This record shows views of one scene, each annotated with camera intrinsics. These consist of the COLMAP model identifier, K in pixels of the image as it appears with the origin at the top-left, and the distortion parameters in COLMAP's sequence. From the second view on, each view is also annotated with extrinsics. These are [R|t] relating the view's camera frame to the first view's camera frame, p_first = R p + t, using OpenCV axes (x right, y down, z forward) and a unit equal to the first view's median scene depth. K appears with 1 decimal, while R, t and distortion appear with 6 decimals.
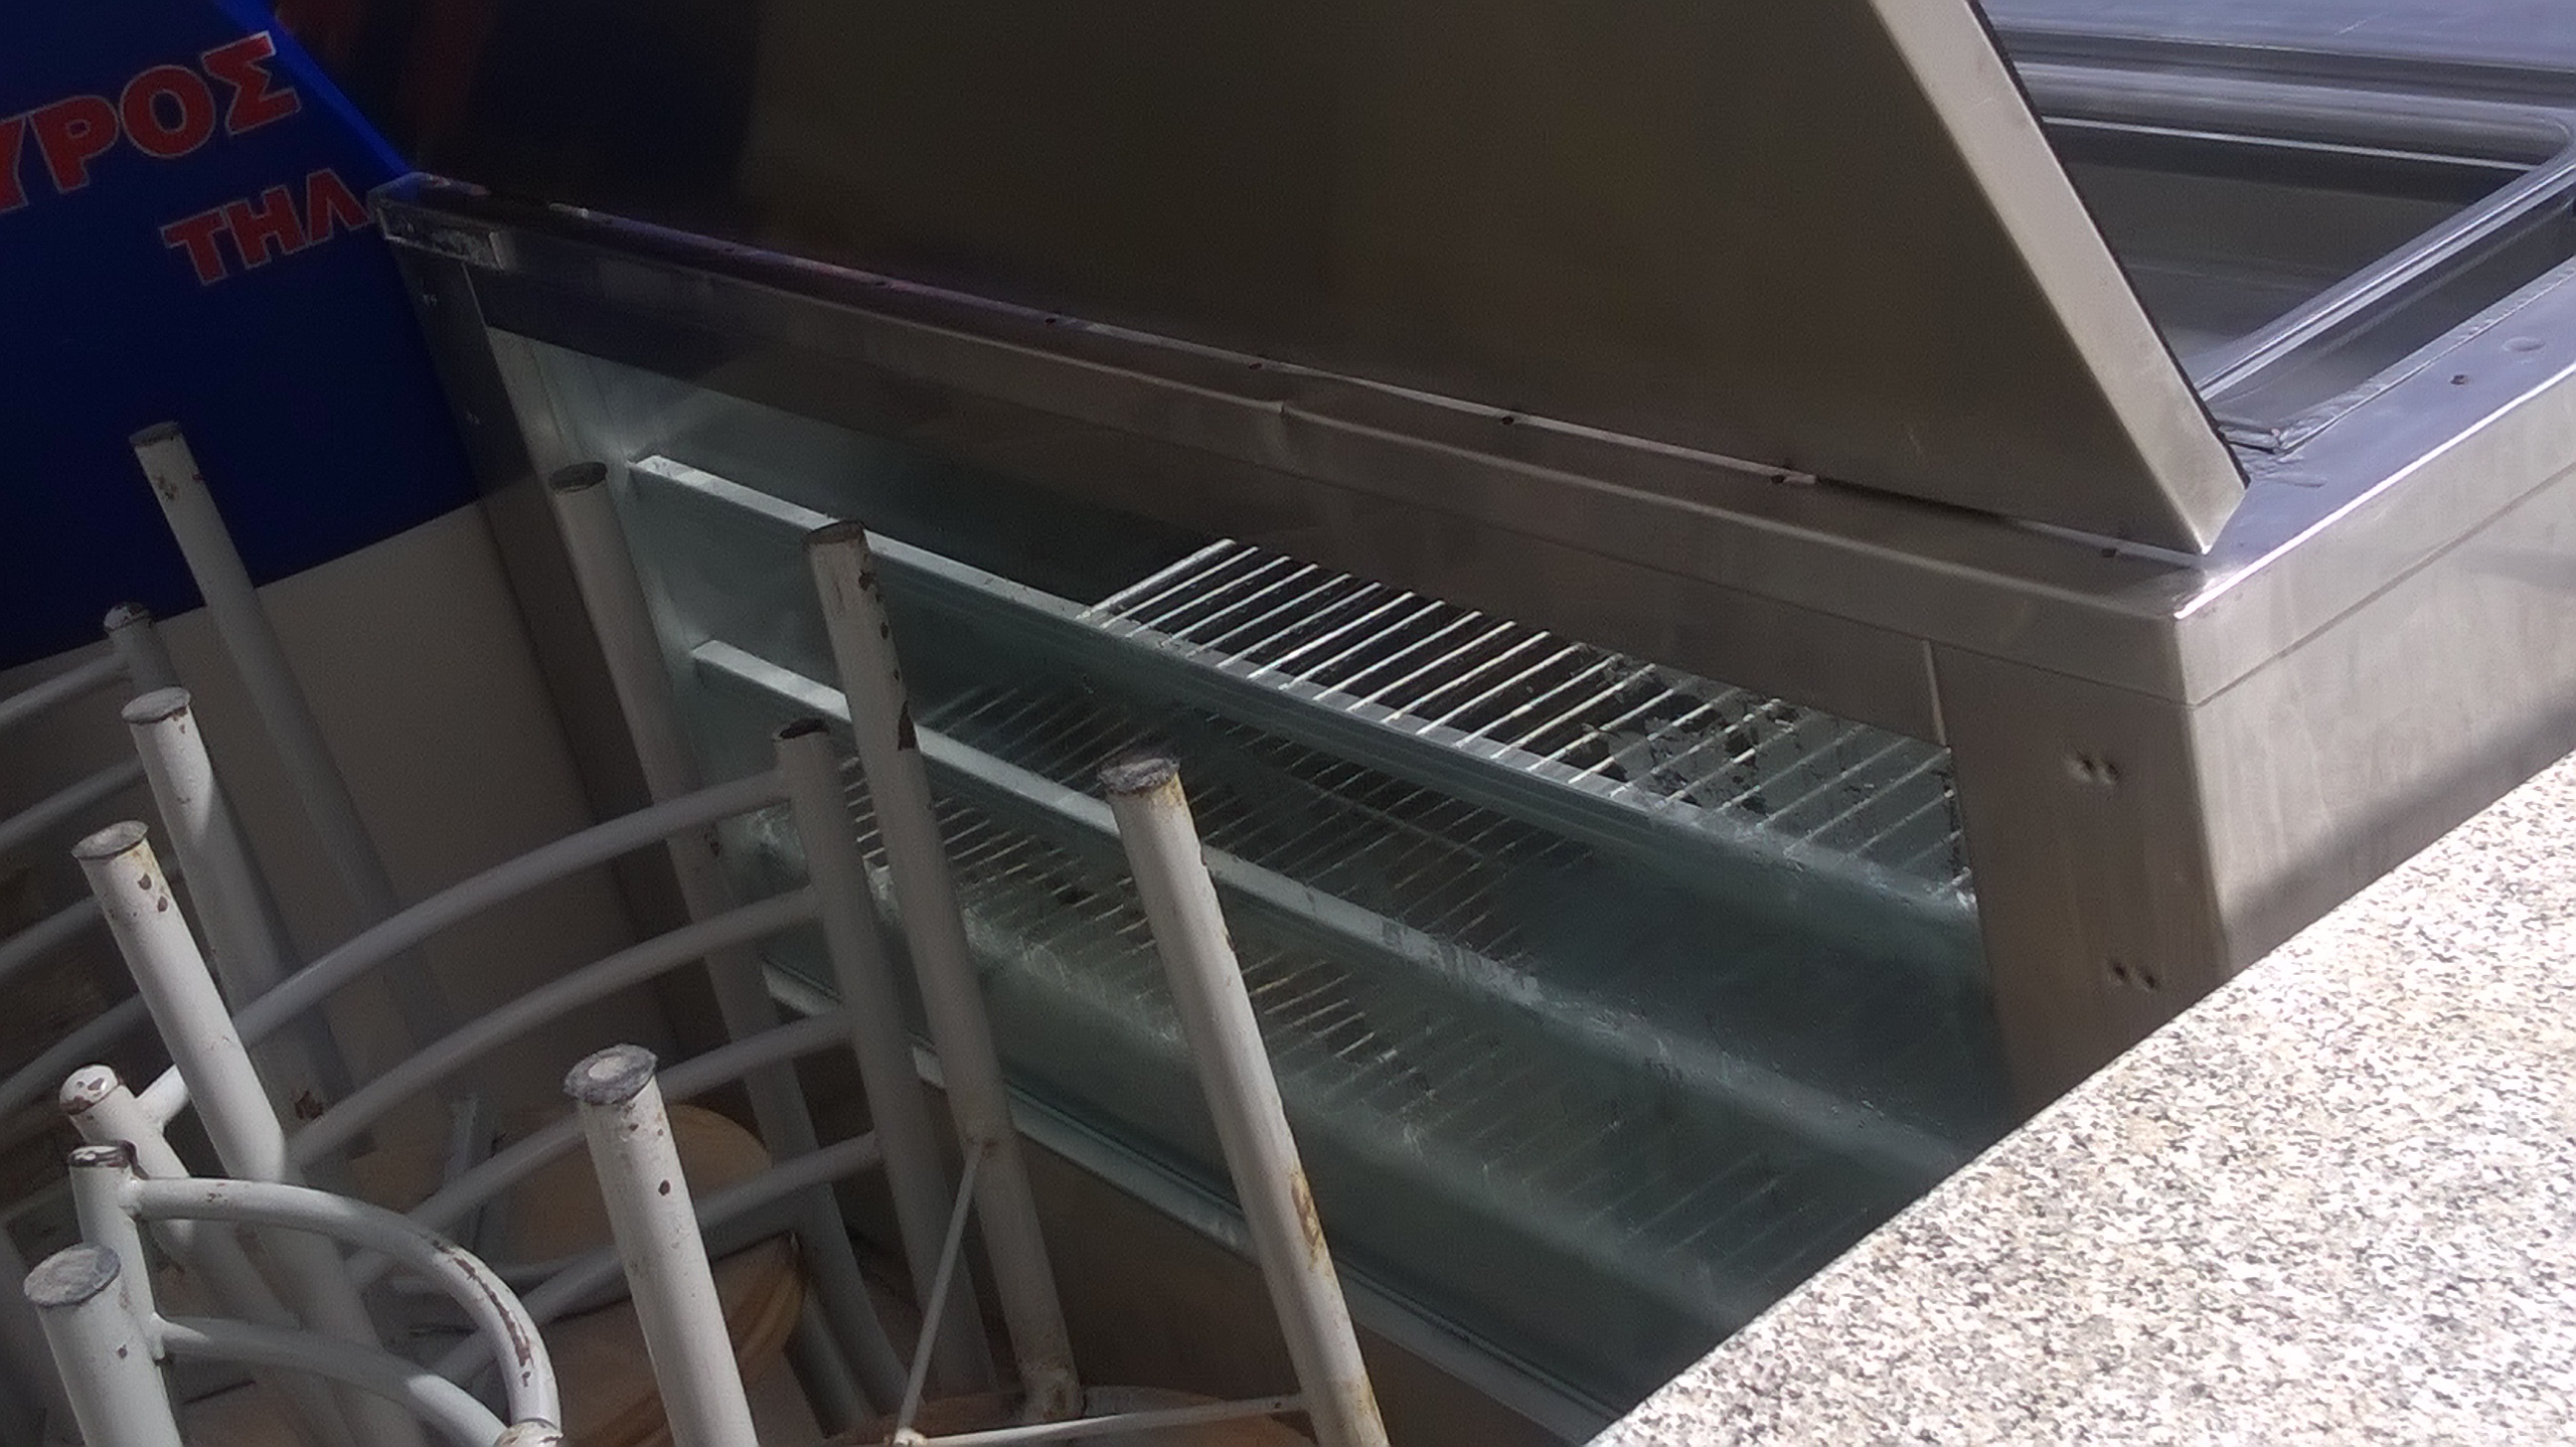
lens RADIAL K [[3535.9, 0, 1237.5], [0, 3535.9, 719.7], [0, 0, 1]] dist [0.081276, -0.225881]
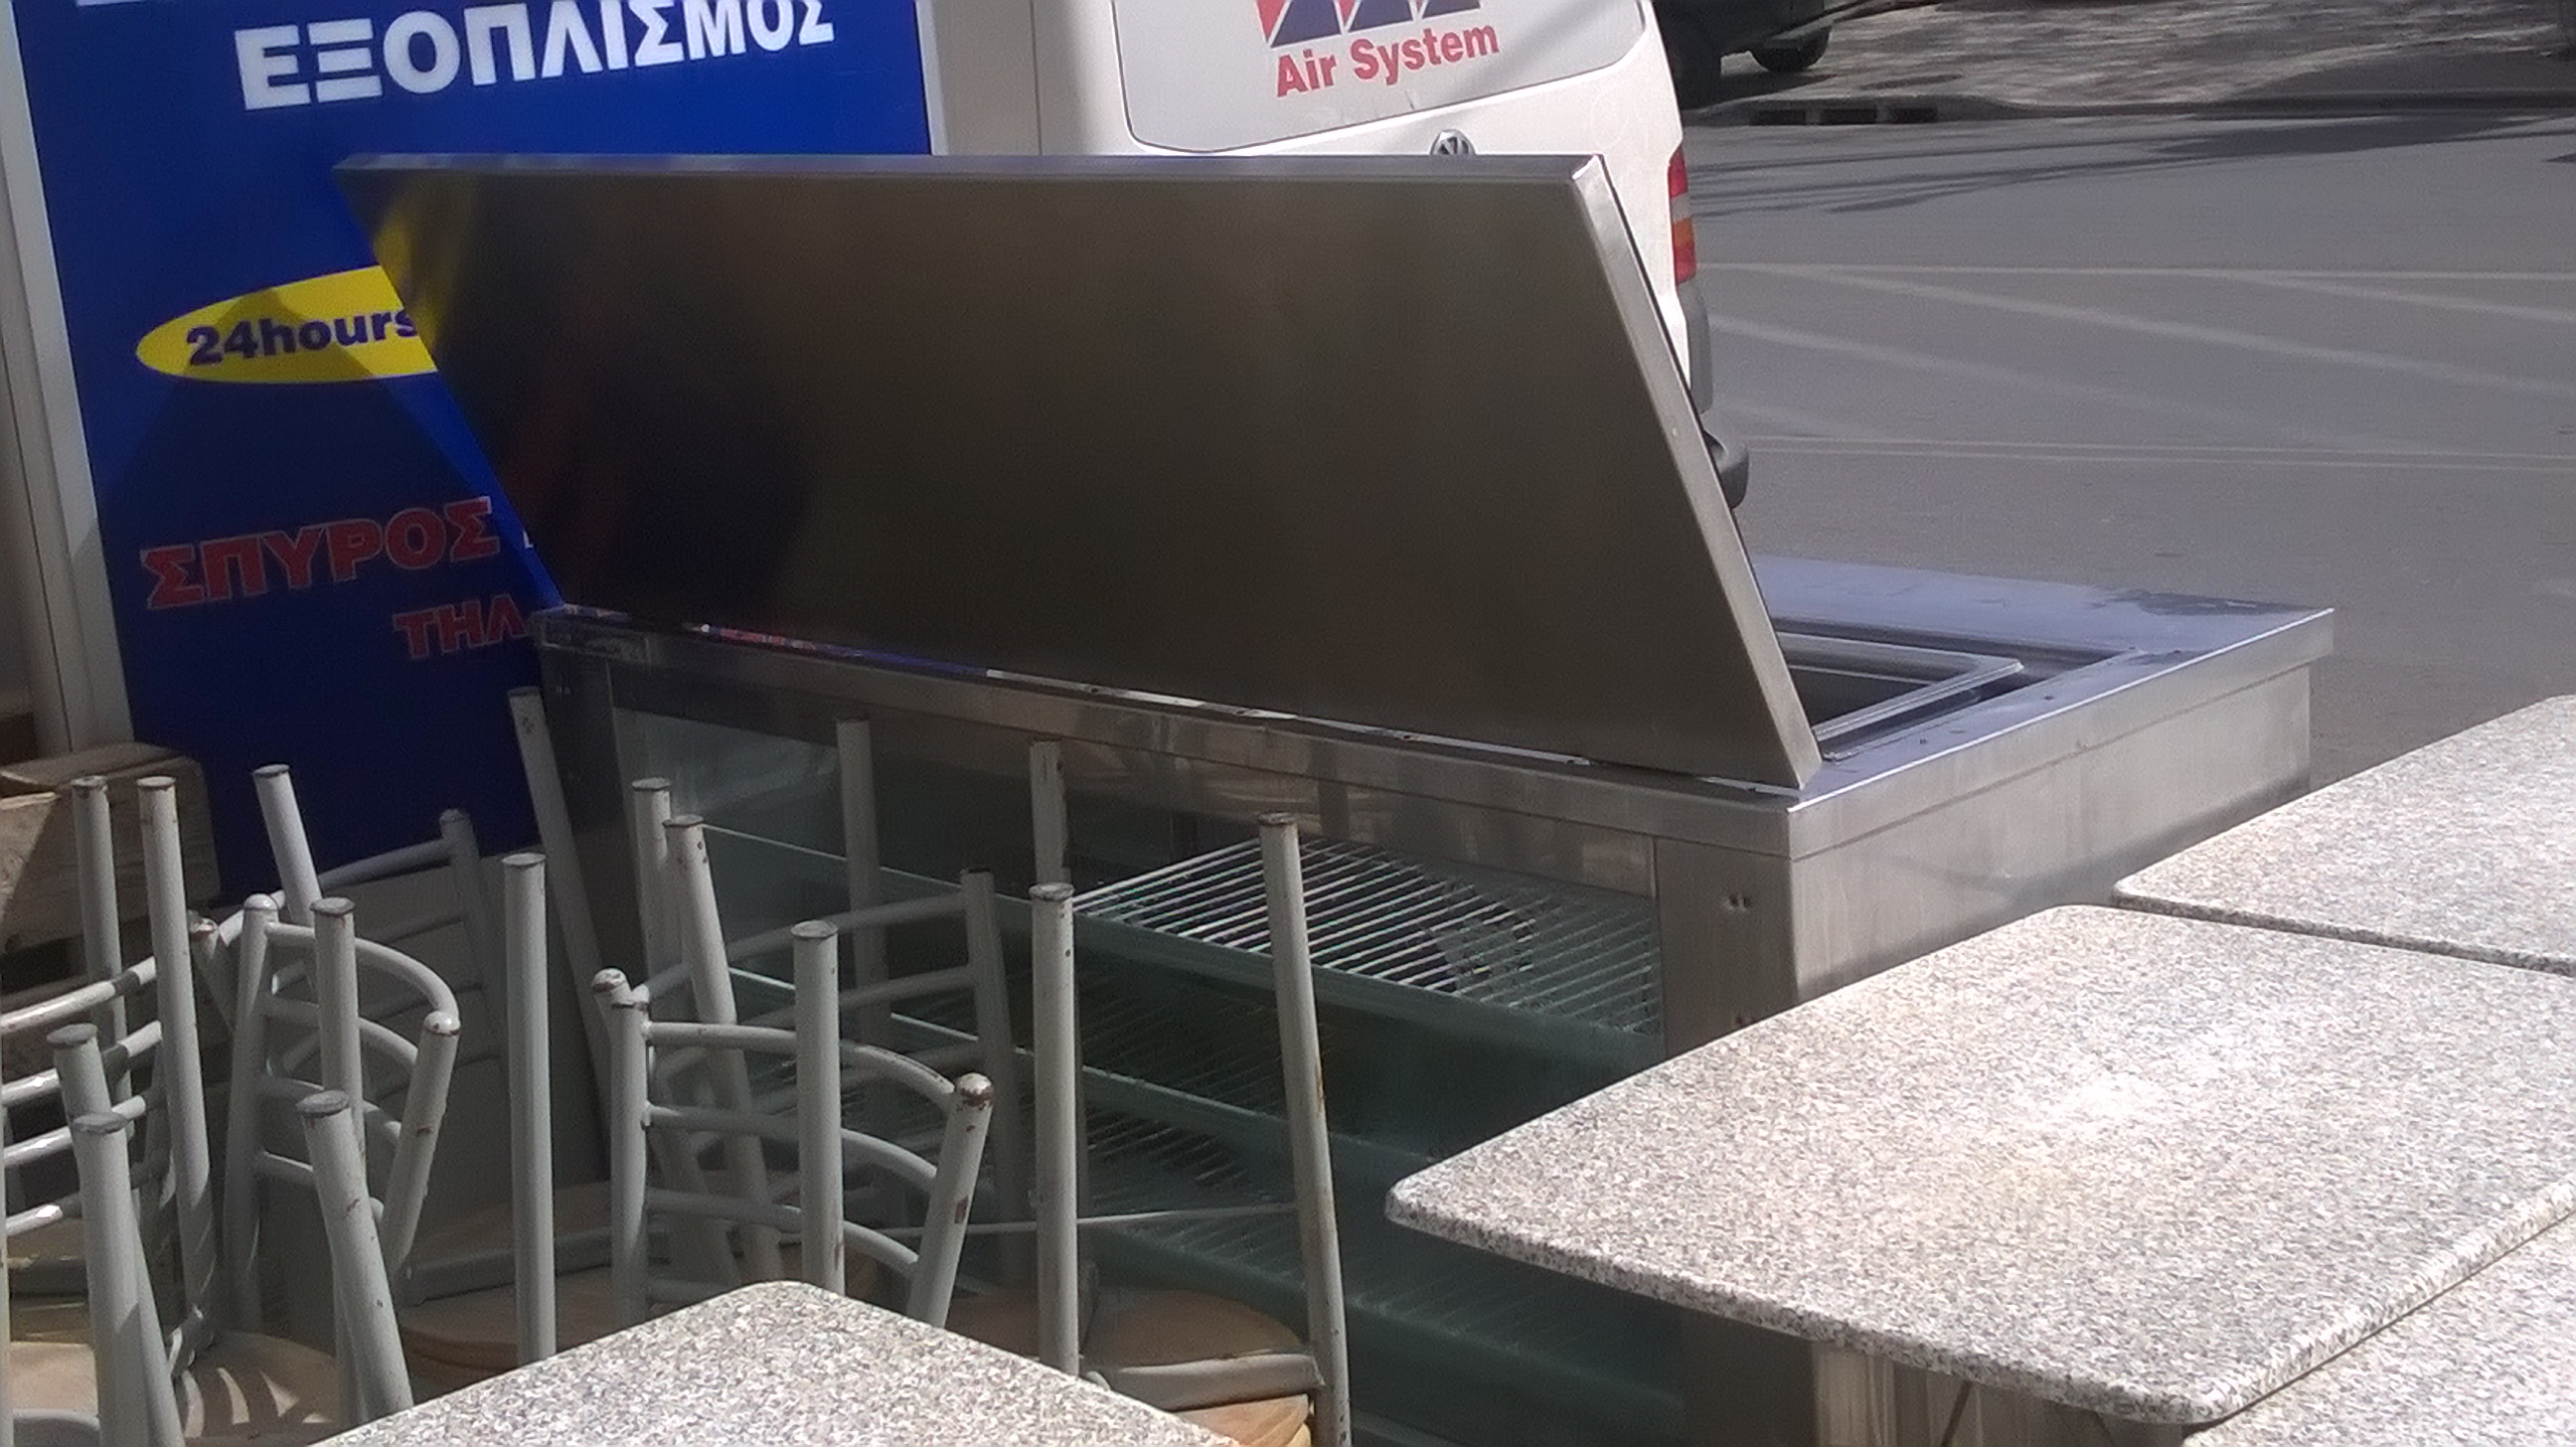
lens RADIAL K [[3535.9, 0, 1237.5], [0, 3535.9, 719.7], [0, 0, 1]] dist [0.081276, -0.225881]
pose [[0.980167, 0.129767, 0.149775, -0.337939], [-0.091756, 0.967067, -0.237406, 0.413830], [-0.175650, 0.218955, 0.959795, -0.852289]]
